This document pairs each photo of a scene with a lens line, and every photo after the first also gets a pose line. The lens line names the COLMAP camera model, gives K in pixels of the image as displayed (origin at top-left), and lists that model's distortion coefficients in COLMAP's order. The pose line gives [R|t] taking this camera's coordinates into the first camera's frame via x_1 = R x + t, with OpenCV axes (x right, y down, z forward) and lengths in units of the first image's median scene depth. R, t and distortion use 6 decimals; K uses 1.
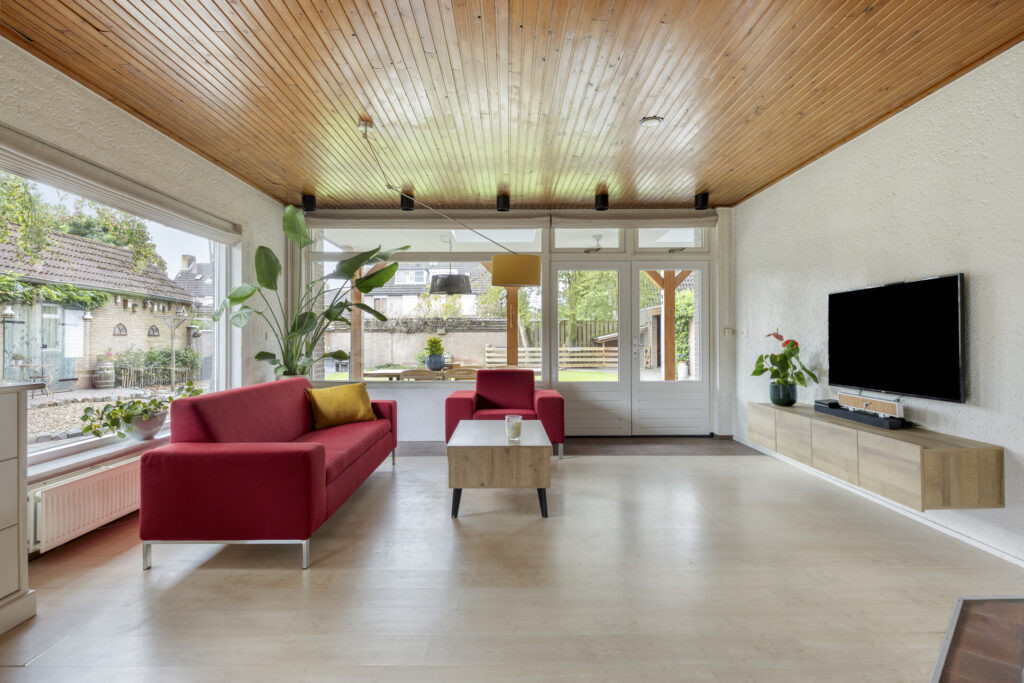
lens RADIAL K [[544.2, 0, 512.3], [0, 544.2, 338.9], [0, 0, 1]] dist [-0.007528, -0.000975]
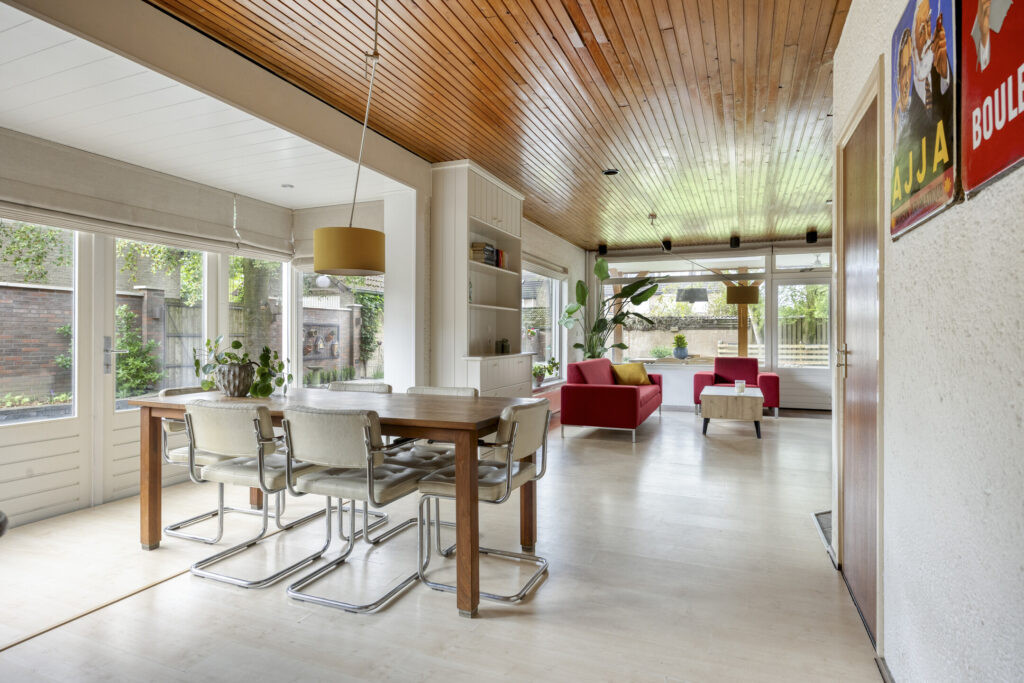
lens RADIAL K [[544.2, 0, 510.0], [0, 544.2, 337.5], [0, 0, 1]] dist [-0.007528, -0.000975]
pose [[0.916665, 0.003577, -0.399641, 0.013709], [-0.002475, 0.999992, 0.003275, 0.000987], [0.399650, -0.002014, 0.916666, -0.565382]]
